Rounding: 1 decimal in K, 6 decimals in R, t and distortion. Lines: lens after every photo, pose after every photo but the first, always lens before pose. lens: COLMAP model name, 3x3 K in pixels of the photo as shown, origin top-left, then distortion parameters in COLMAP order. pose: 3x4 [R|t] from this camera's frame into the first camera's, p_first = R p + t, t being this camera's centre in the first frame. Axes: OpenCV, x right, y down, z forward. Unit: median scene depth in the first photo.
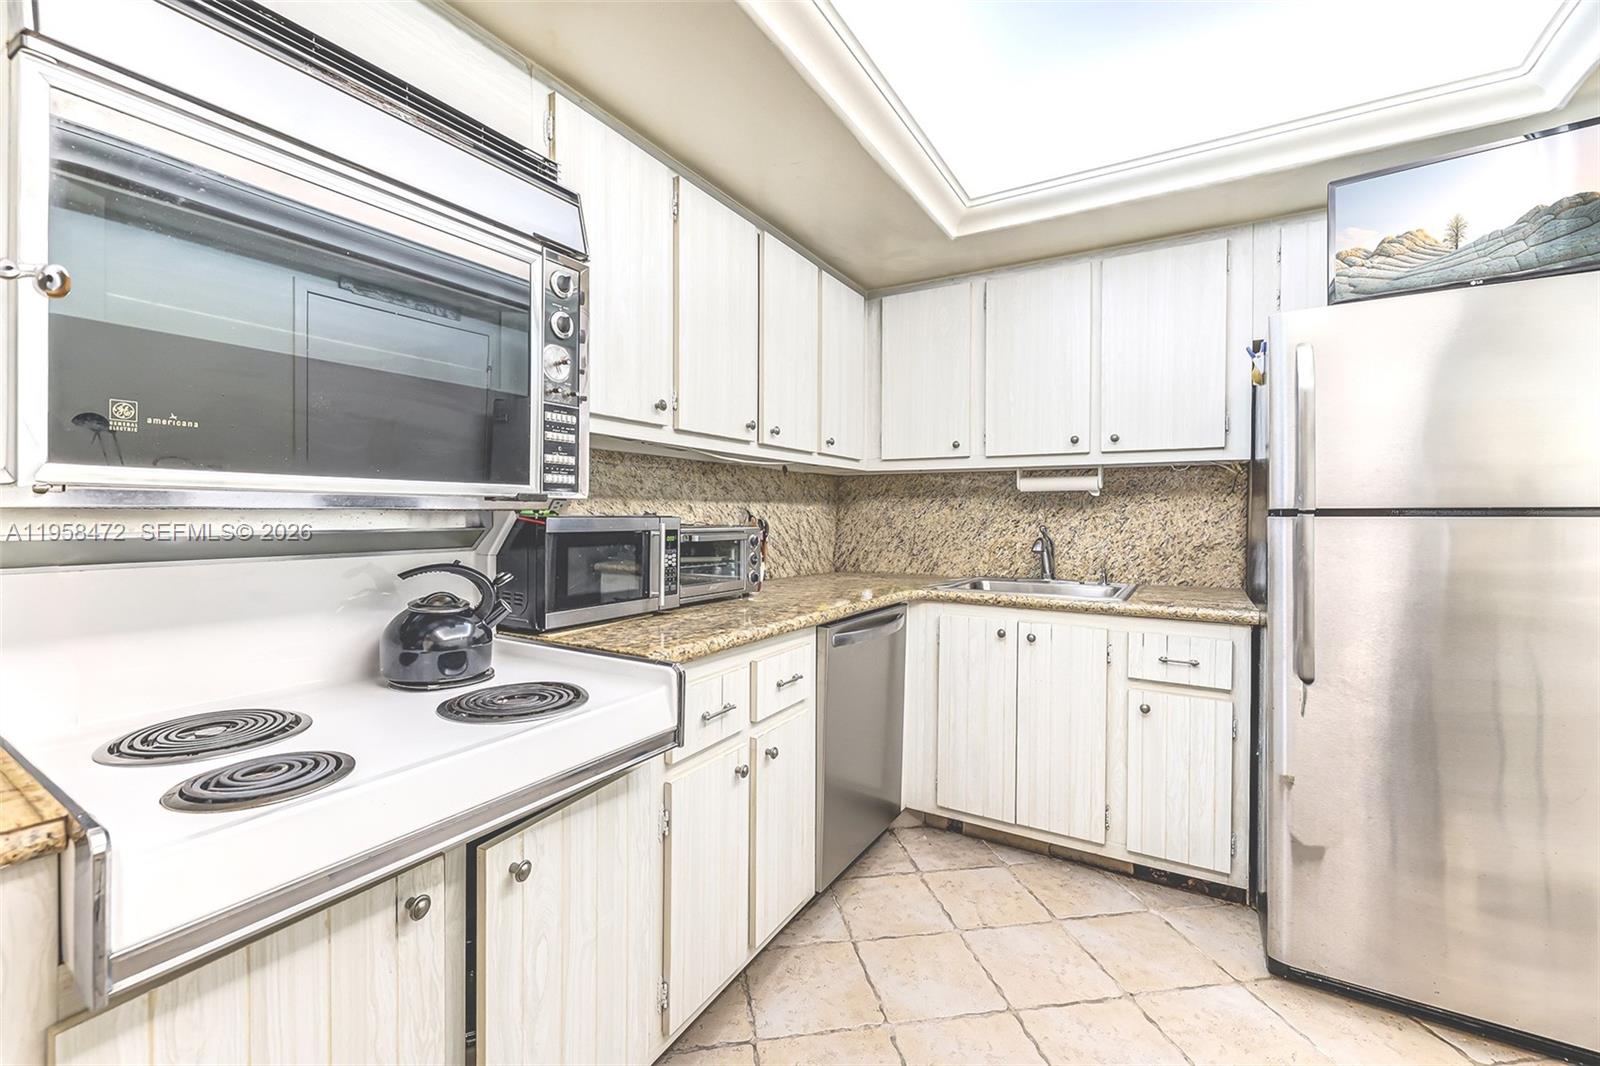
lens RADIAL K [[670.6, 0, 798.8], [0, 670.6, 520.2], [0, 0, 1]] dist [-0.007394, 0.000659]
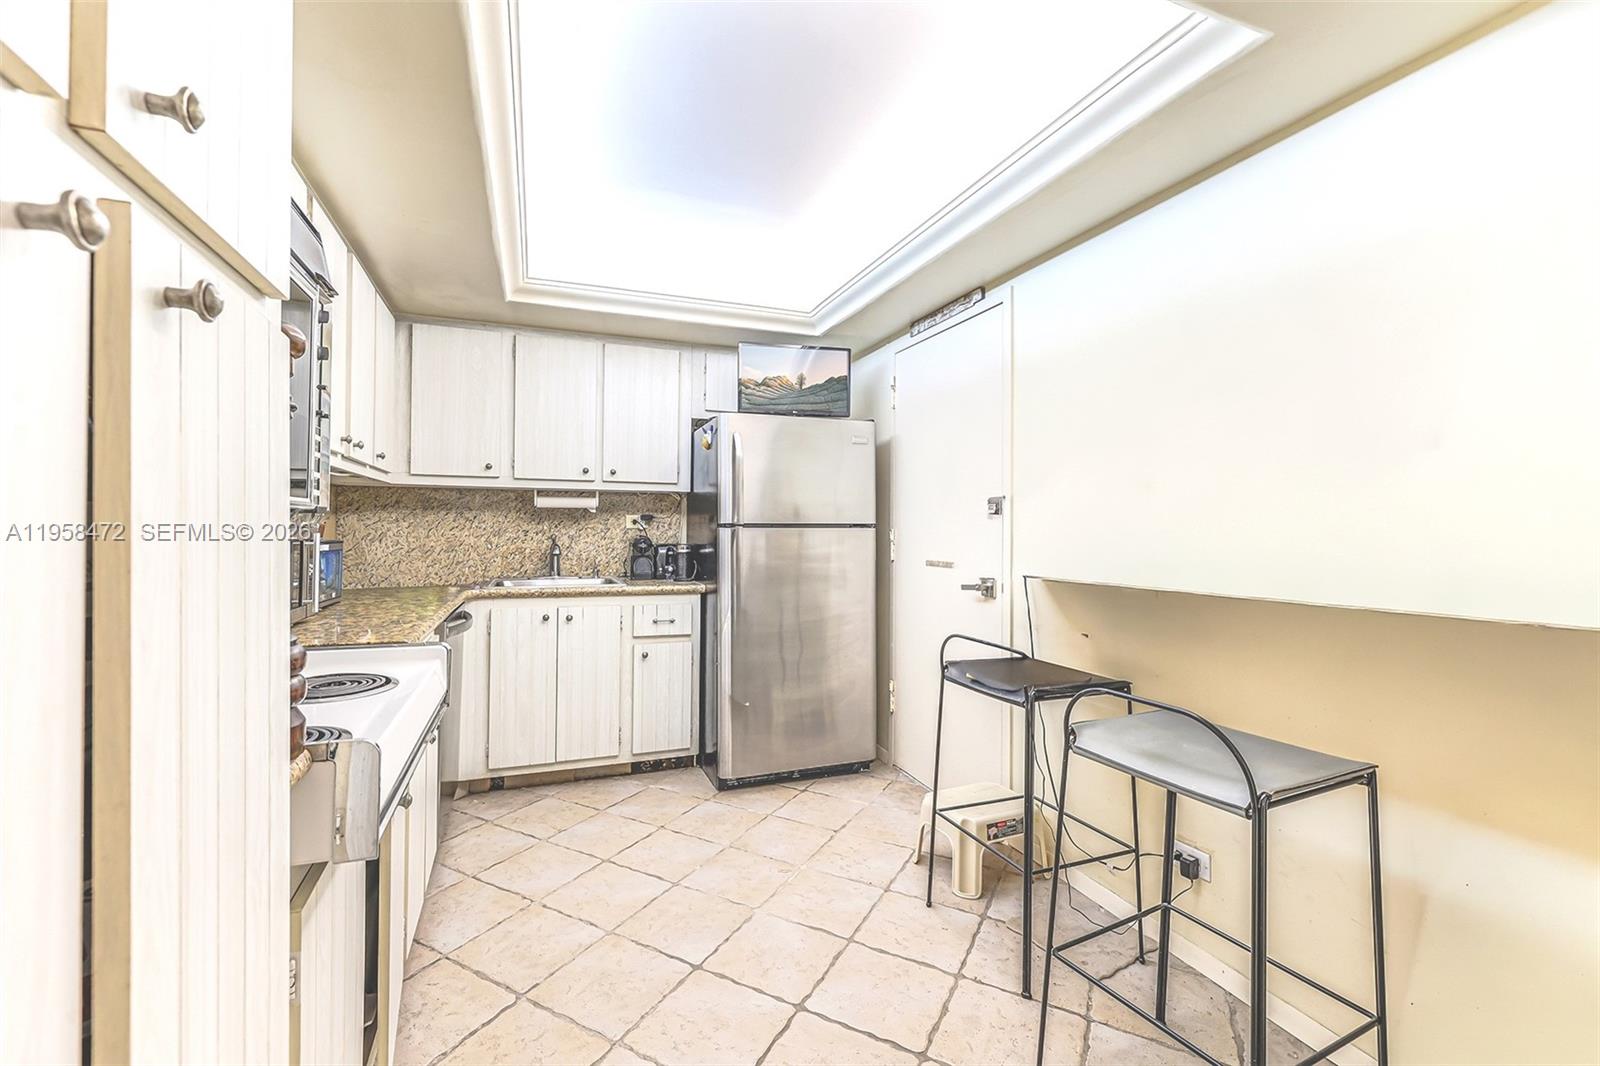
lens RADIAL K [[670.6, 0, 795.9], [0, 670.6, 529.4], [0, 0, 1]] dist [-0.007394, 0.000659]
pose [[0.602991, -0.000865, 0.797748, -0.415976], [0.001432, 0.999999, 0.000001, -0.000750], [-0.797747, 0.001142, 0.602991, -0.158487]]
